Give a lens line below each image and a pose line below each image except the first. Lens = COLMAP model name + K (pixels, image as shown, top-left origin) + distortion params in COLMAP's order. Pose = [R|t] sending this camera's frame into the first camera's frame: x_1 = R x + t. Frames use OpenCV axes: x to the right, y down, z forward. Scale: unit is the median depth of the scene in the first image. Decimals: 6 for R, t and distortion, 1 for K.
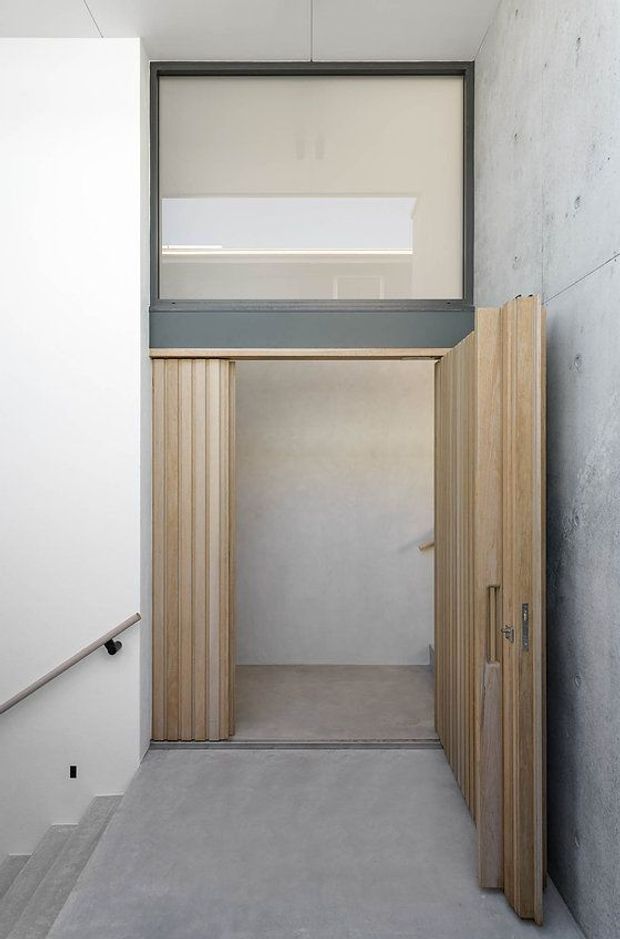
lens RADIAL K [[570.8, 0, 308.6], [0, 570.8, 451.7], [0, 0, 1]] dist [-0.005551, -0.000037]
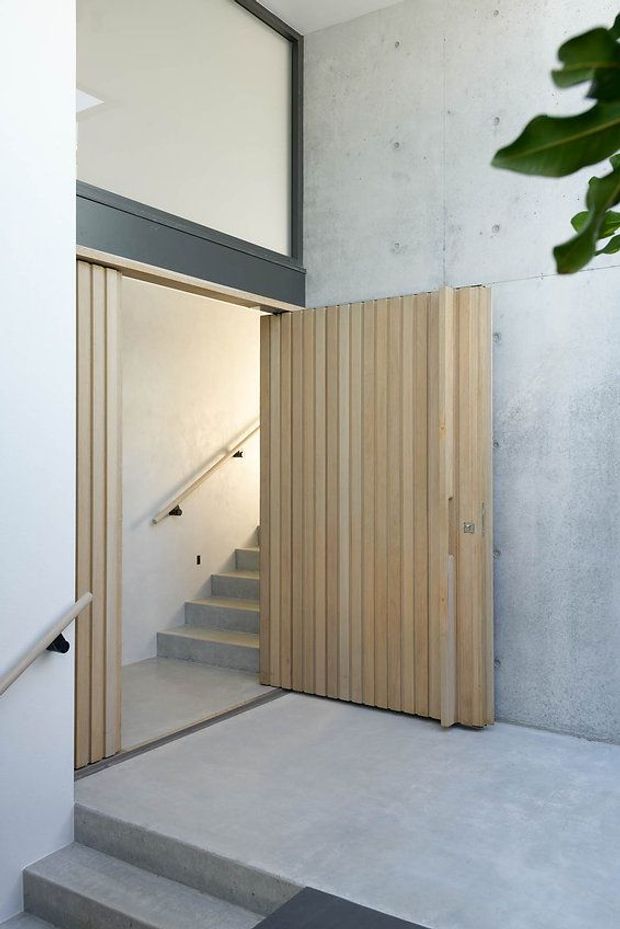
lens RADIAL K [[818.7, 0, 309.8], [0, 818.7, 463.6], [0, 0, 1]] dist [0.009781, 0.009625]
pose [[0.556674, -0.004918, 0.830717, -1.017417], [0.001120, 0.999986, 0.005170, 0.102683], [-0.830730, -0.001948, 0.556672, 0.146829]]
